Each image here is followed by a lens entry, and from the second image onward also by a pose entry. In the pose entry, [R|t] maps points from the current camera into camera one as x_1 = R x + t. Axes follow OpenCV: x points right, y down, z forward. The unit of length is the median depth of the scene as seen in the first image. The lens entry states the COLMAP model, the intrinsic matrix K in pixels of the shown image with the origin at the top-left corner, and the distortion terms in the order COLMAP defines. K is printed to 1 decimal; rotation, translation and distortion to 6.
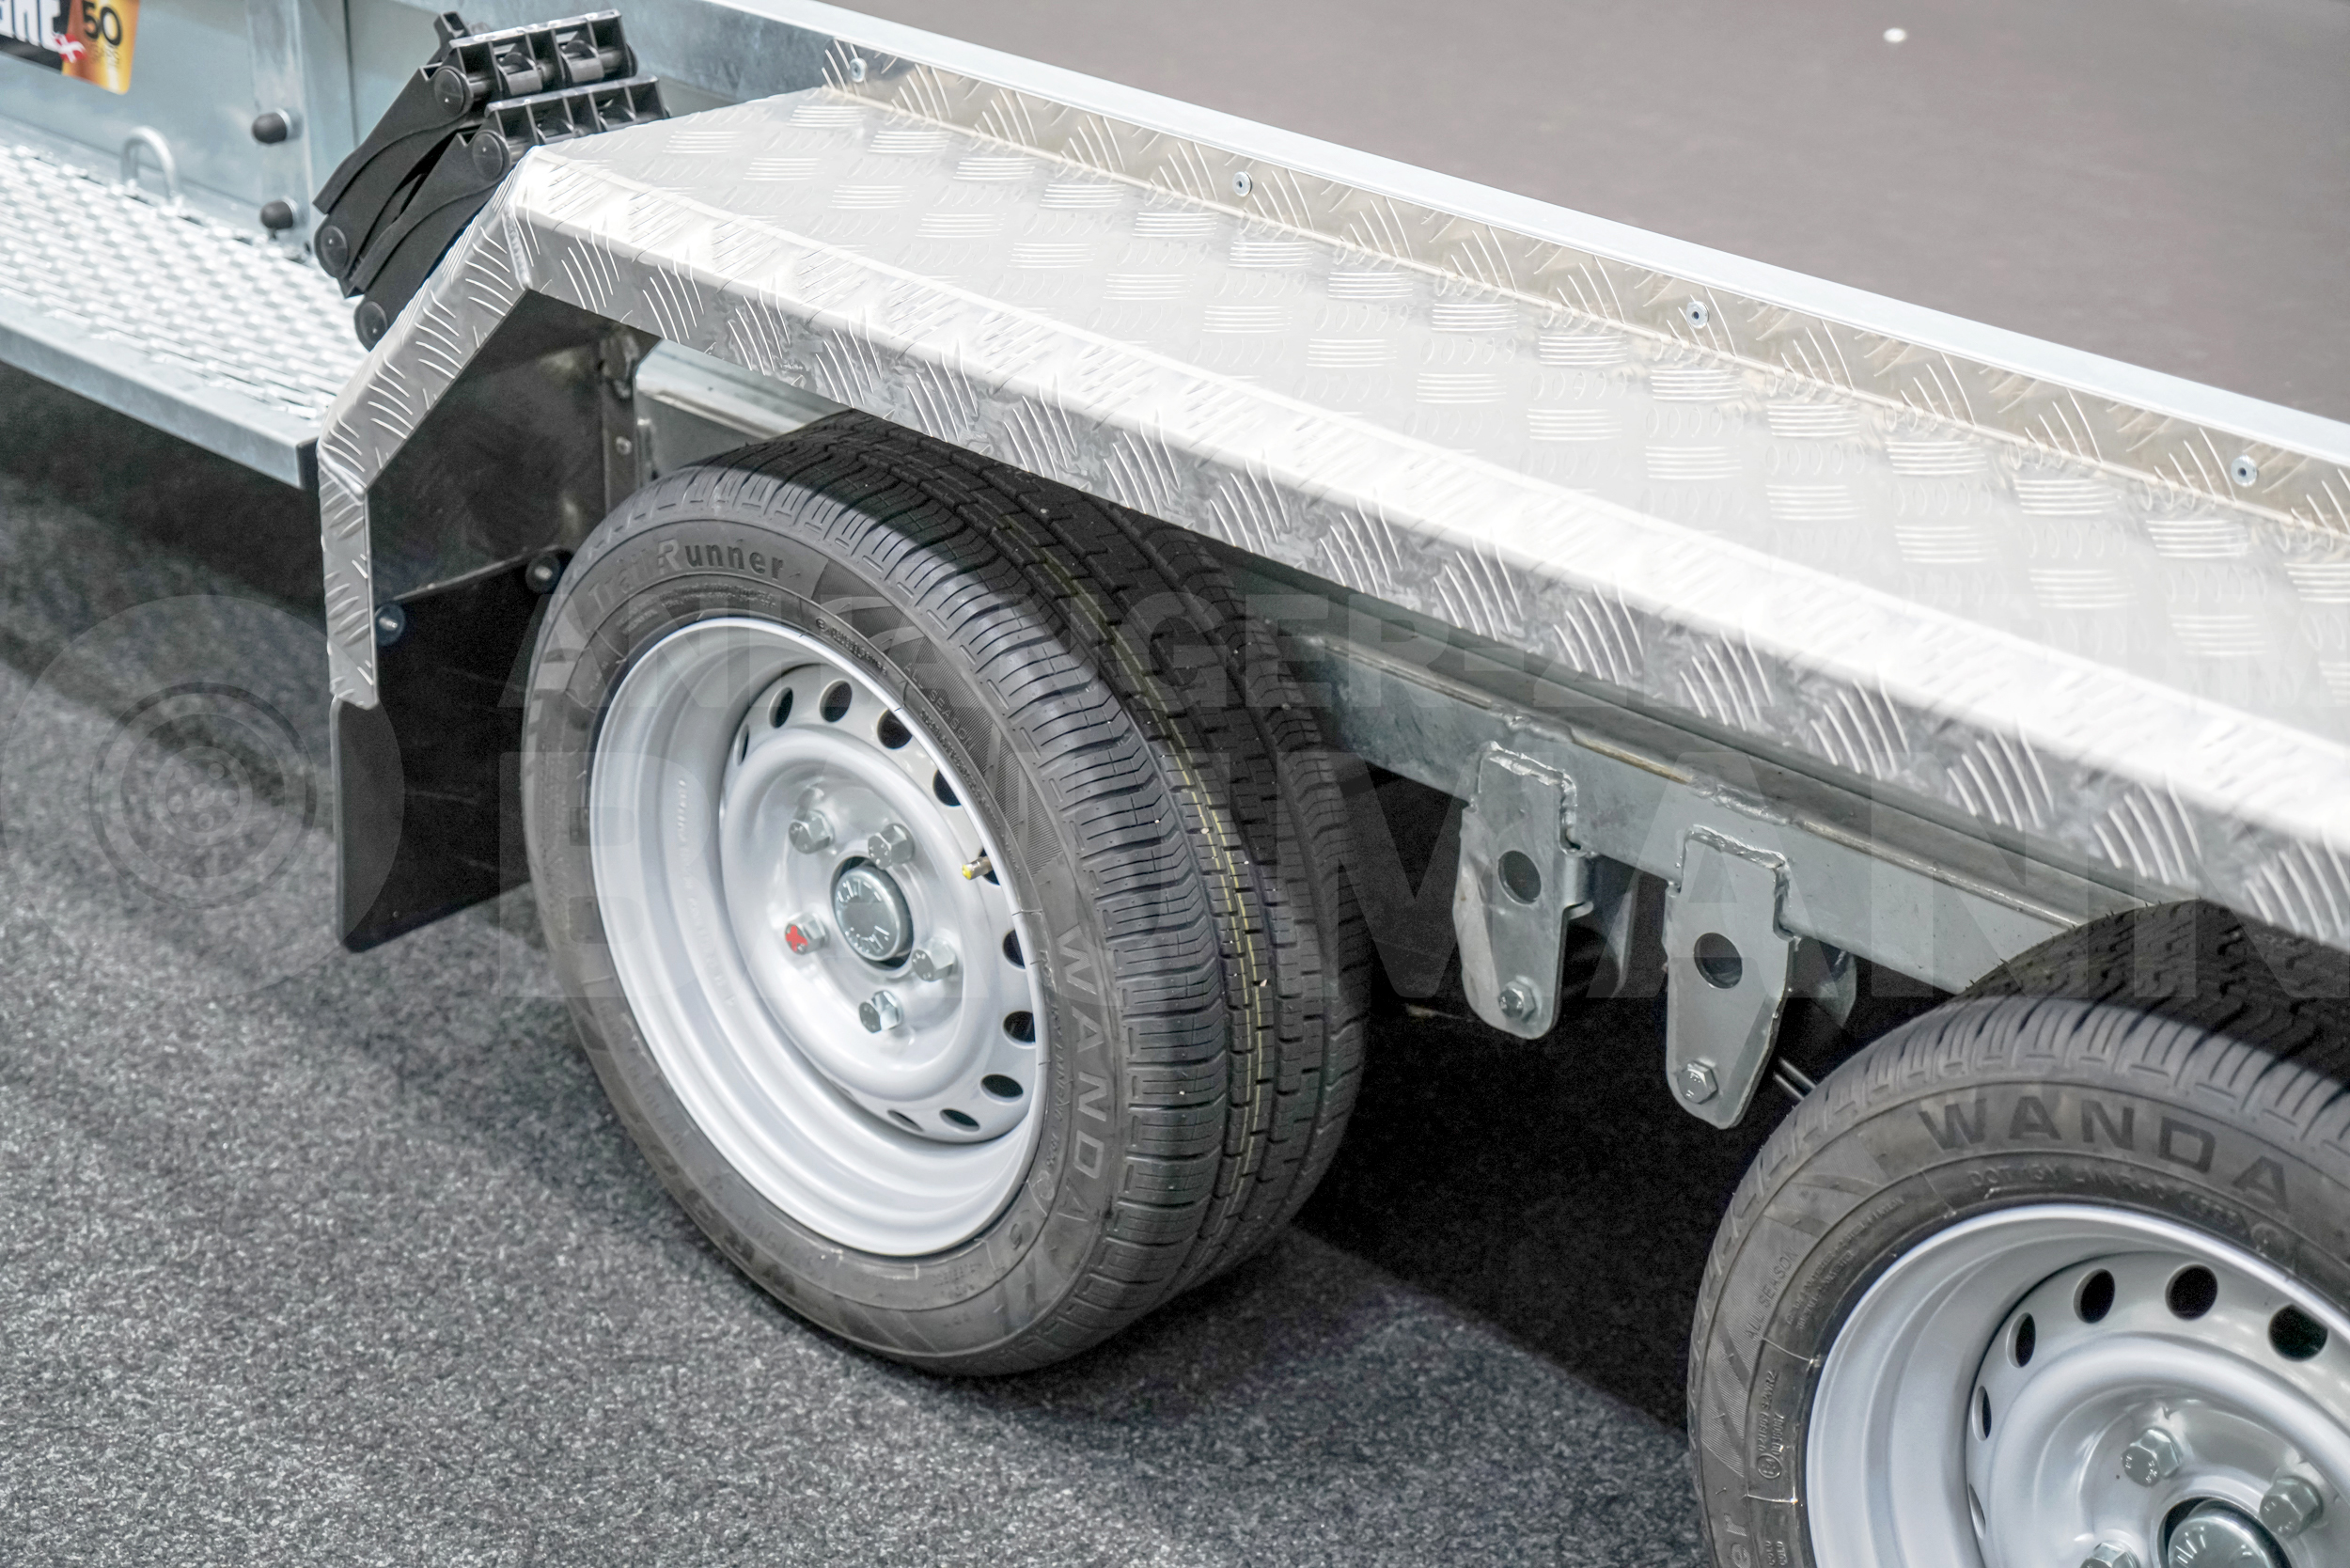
lens RADIAL K [[4251.1, 0, 1168.4], [0, 4251.1, 779.4], [0, 0, 1]] dist [0.004543, 0.000000]
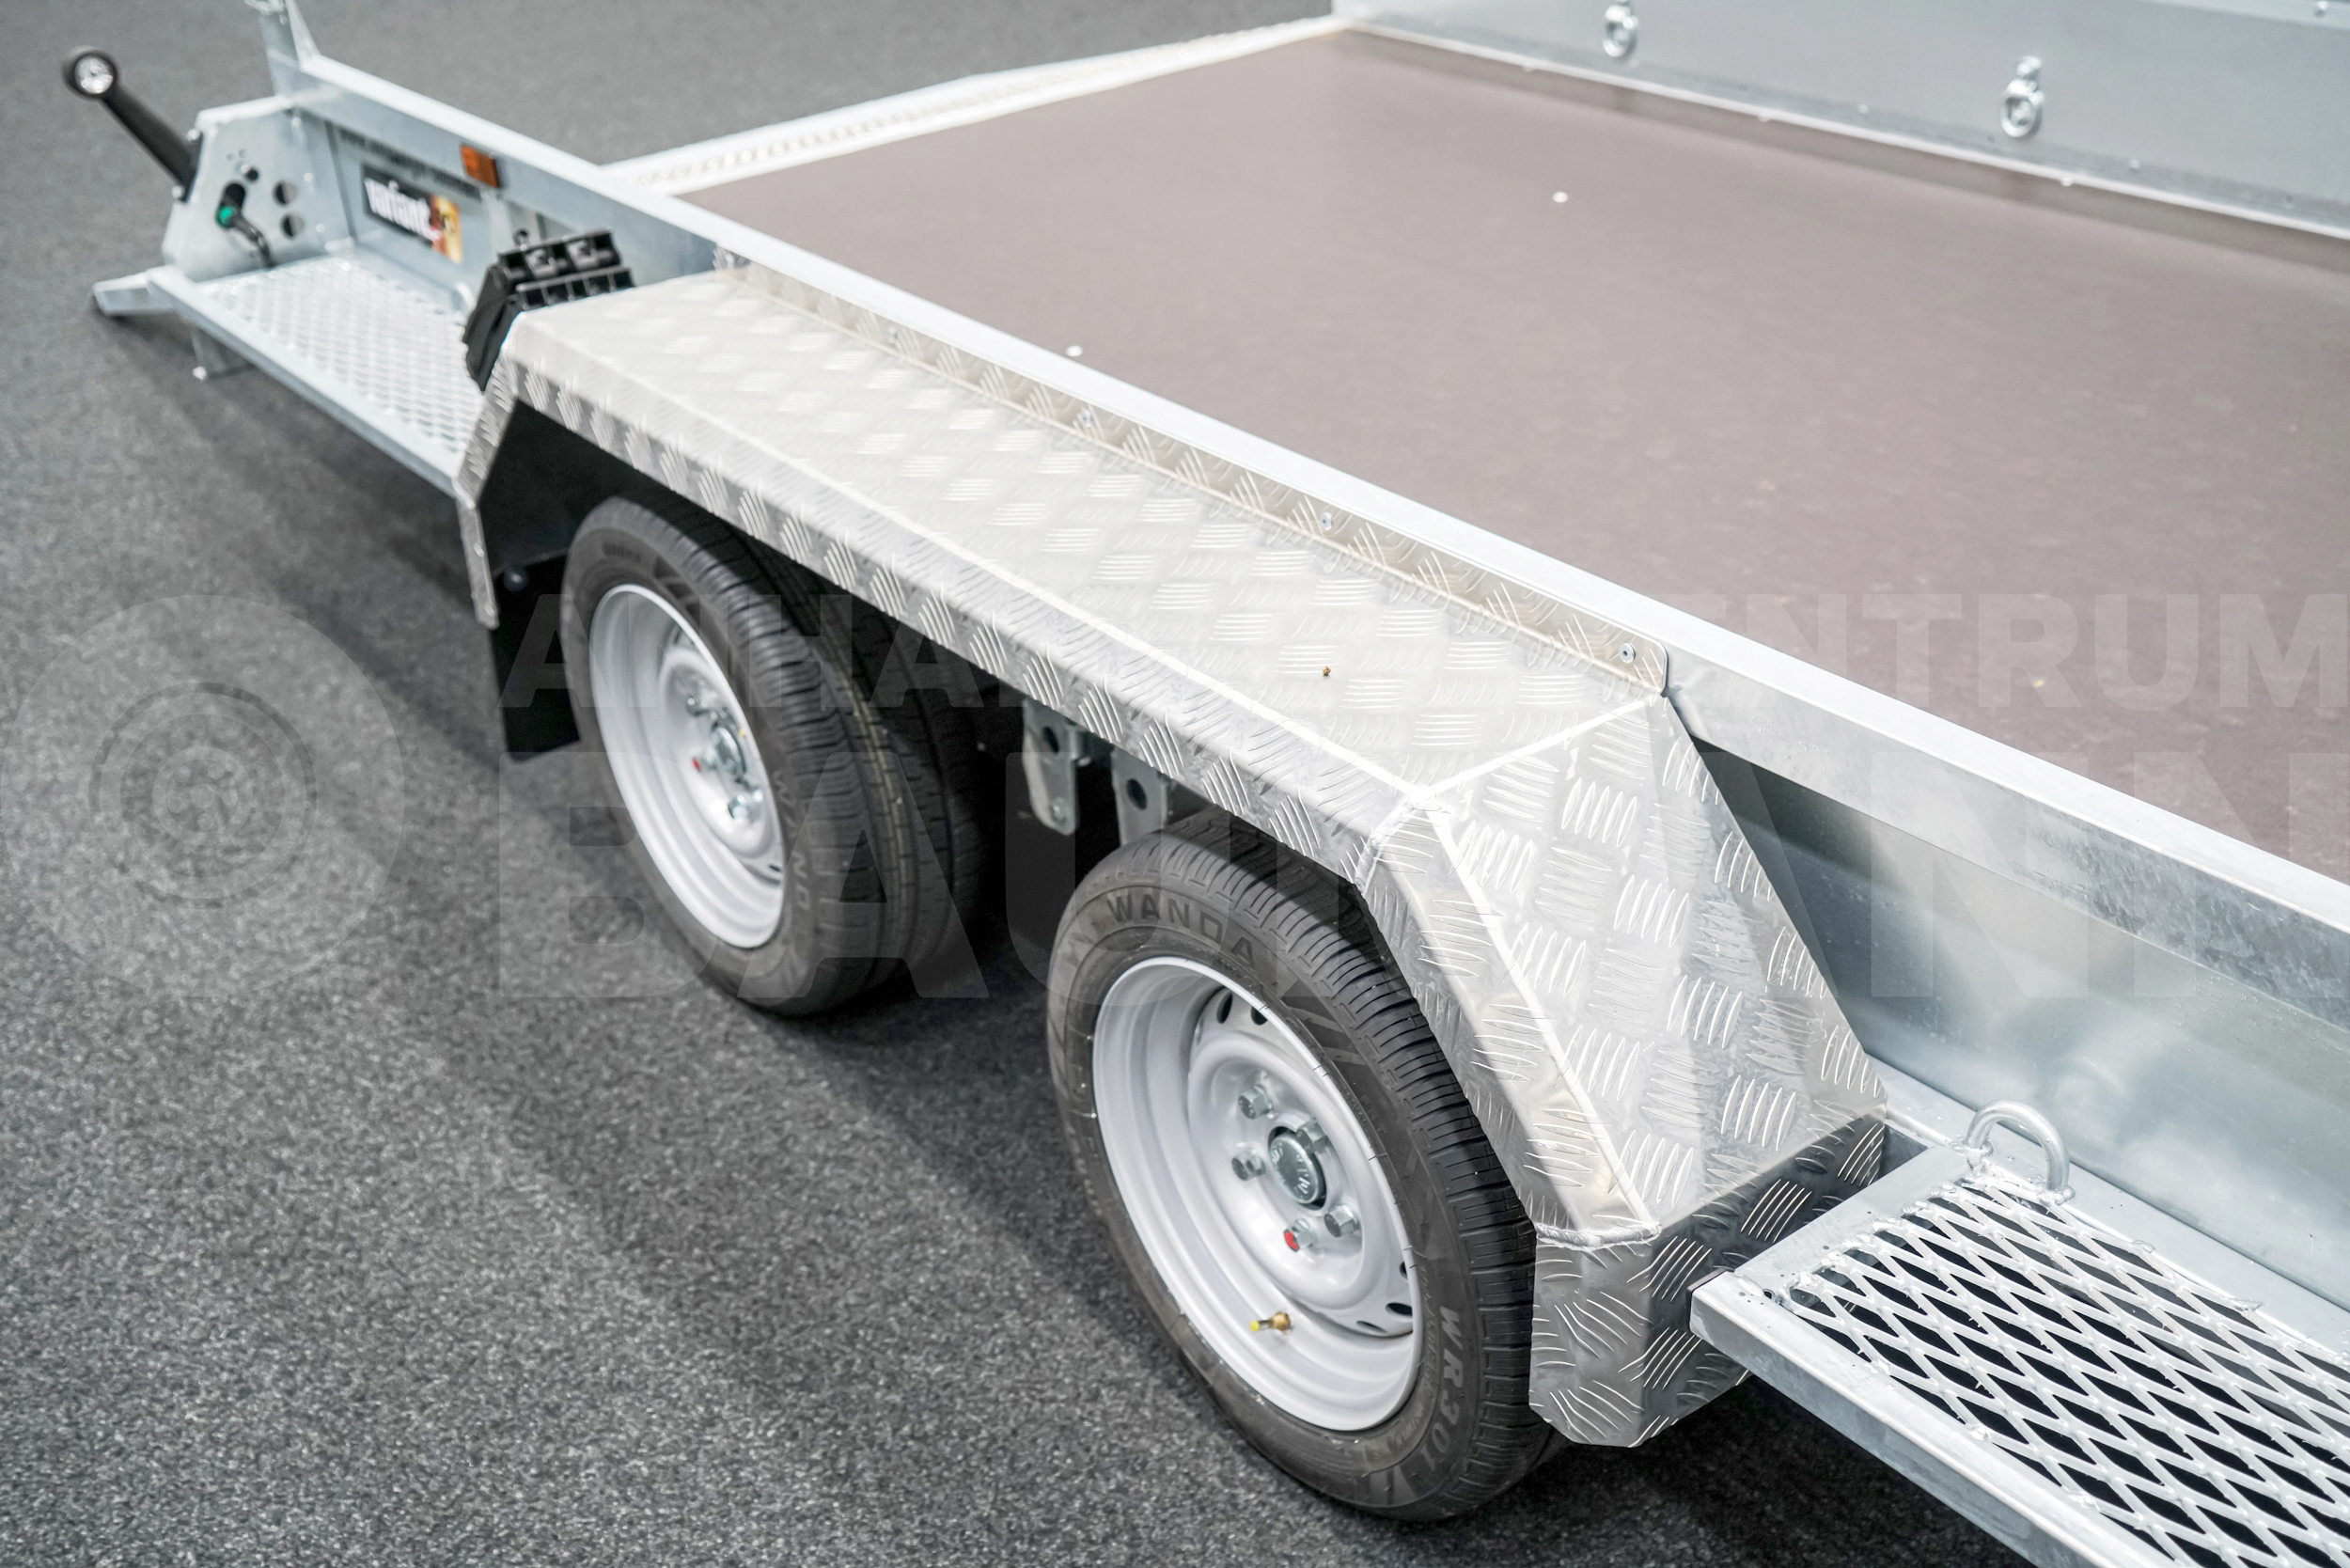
lens RADIAL K [[2544.8, 0, 1184.9], [0, 2544.8, 789.9], [0, 0, 1]] dist [0.017240, 0.000000]
pose [[0.986826, 0.017190, -0.160868, 0.287515], [-0.004811, 0.997018, 0.077026, -0.035027], [0.161712, -0.075237, 0.983966, -0.002369]]
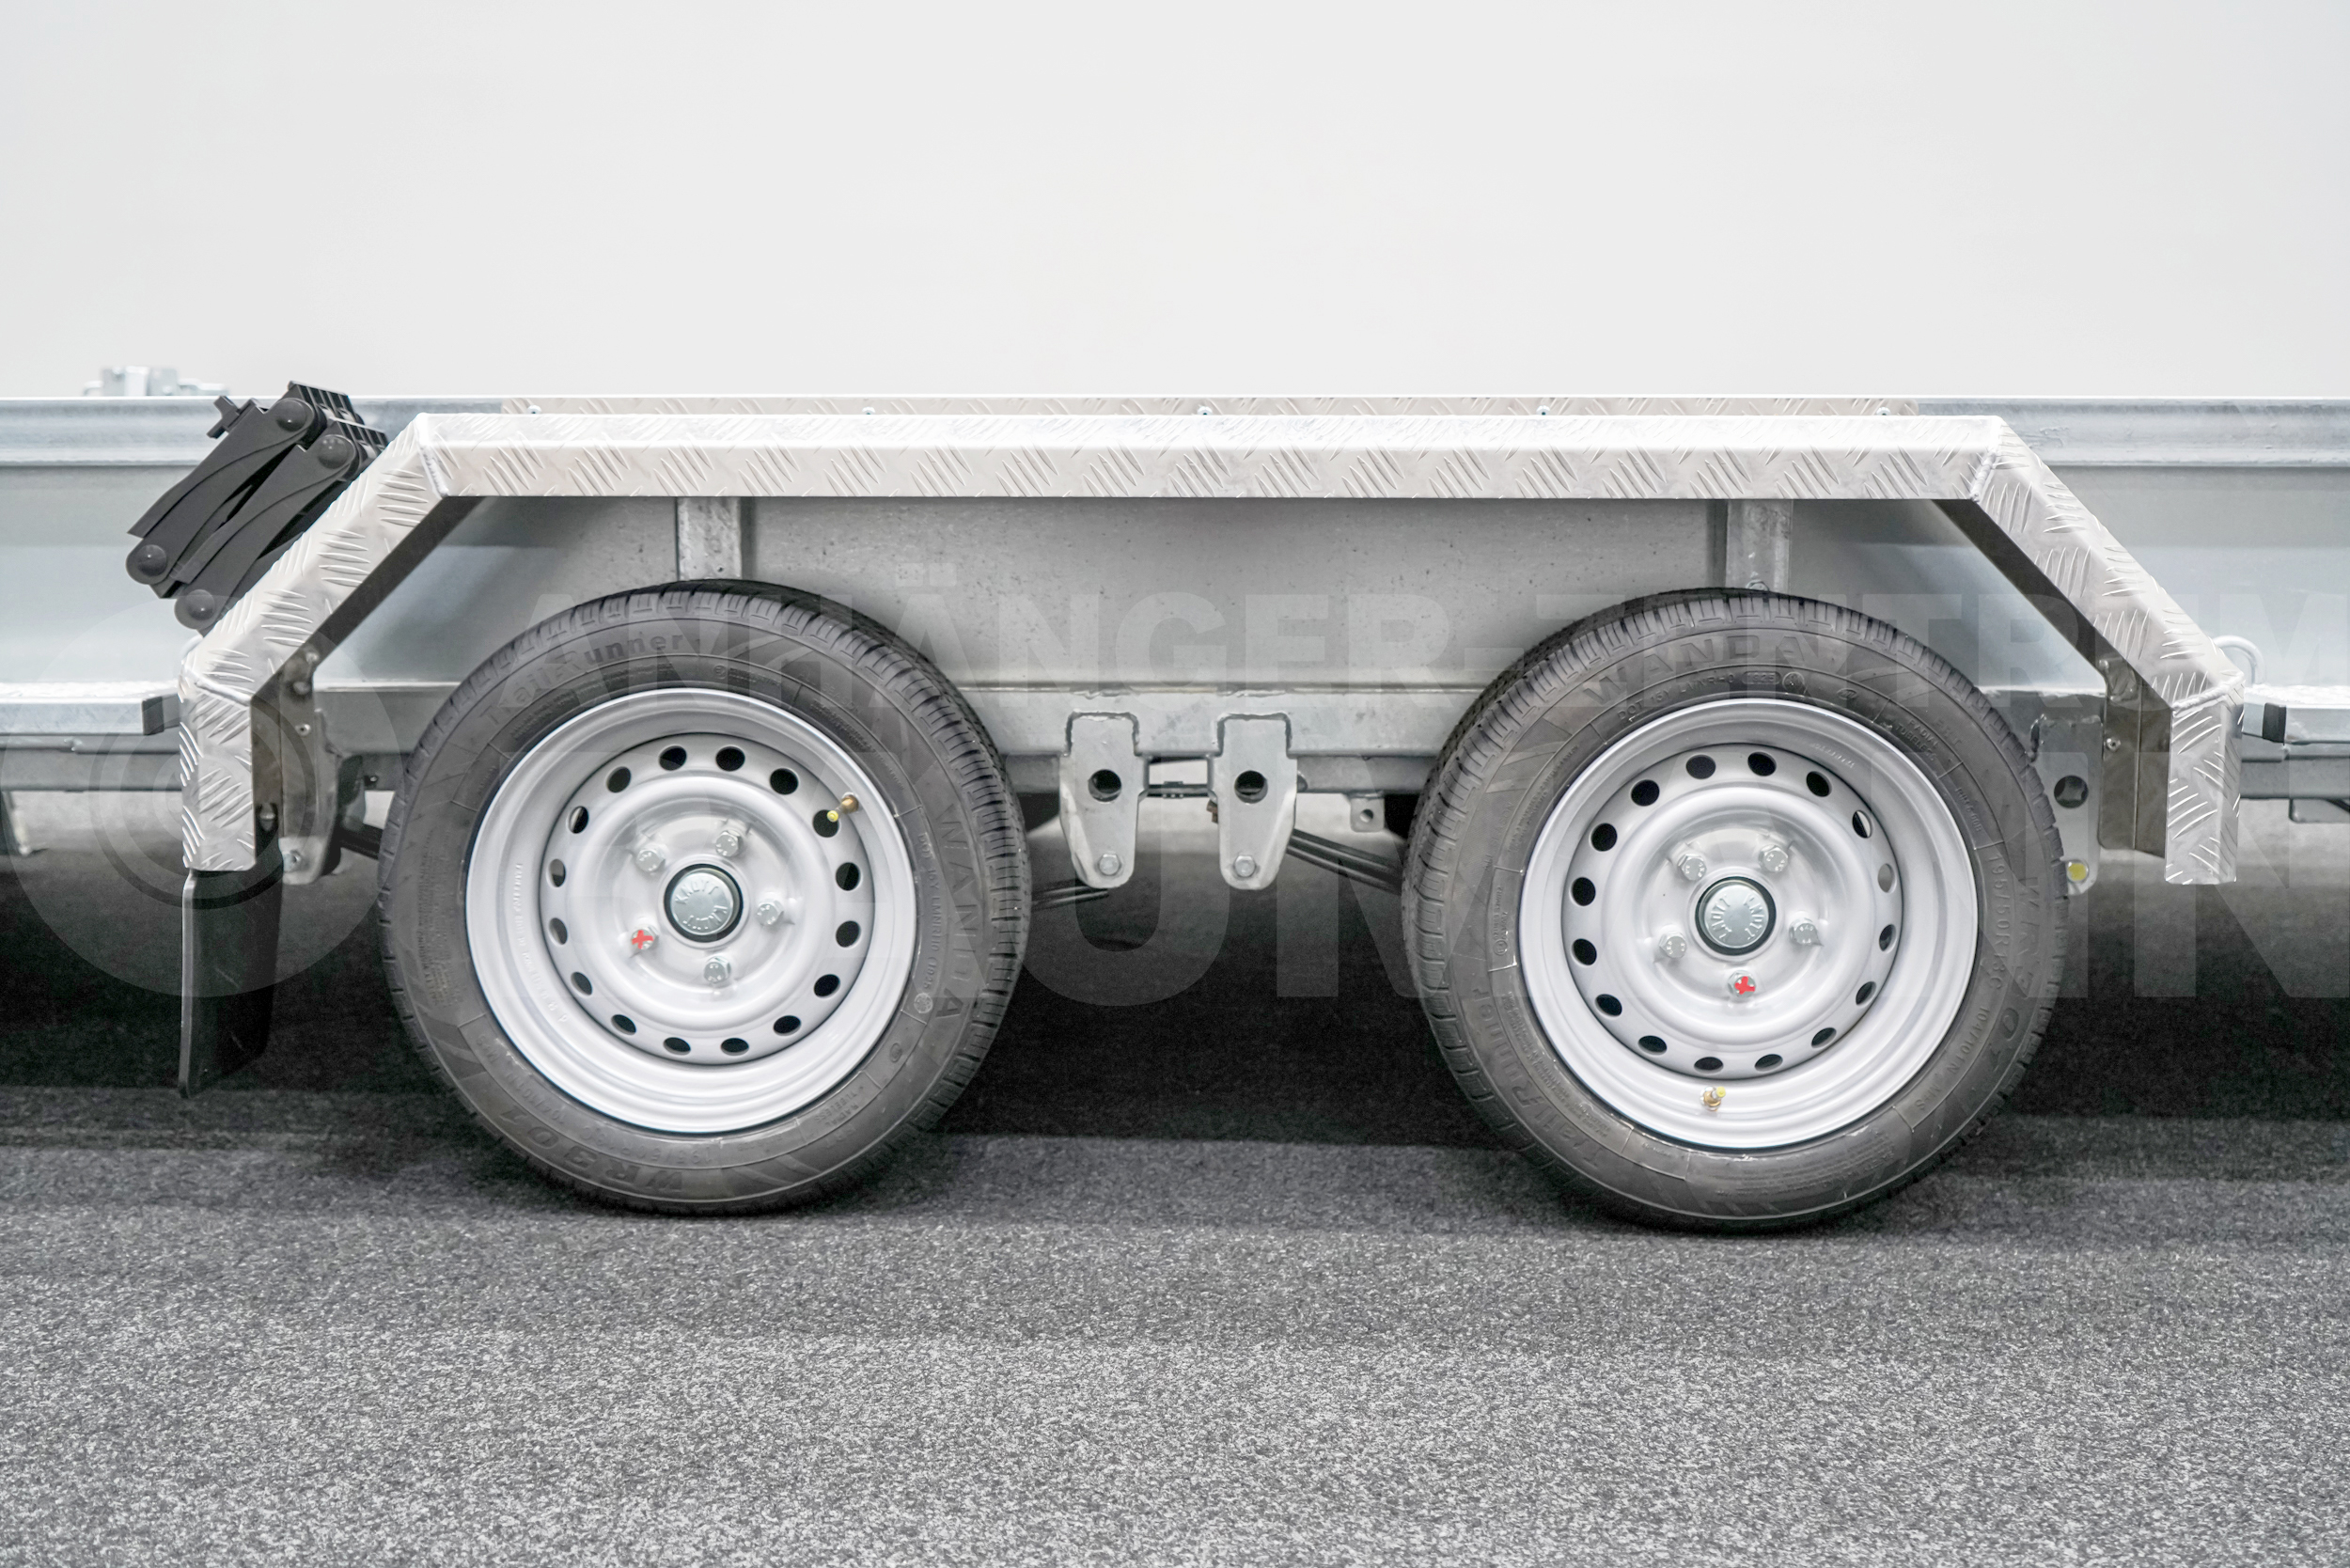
lens RADIAL K [[2354.0, 0, 1177.9], [0, 2354.0, 788.6], [0, 0, 1]] dist [0.004088, 0.000000]
pose [[0.735306, -0.088232, 0.671968, -0.509410], [0.291708, 0.936151, -0.196284, 0.208879], [-0.611745, 0.340347, 0.714095, 0.288214]]
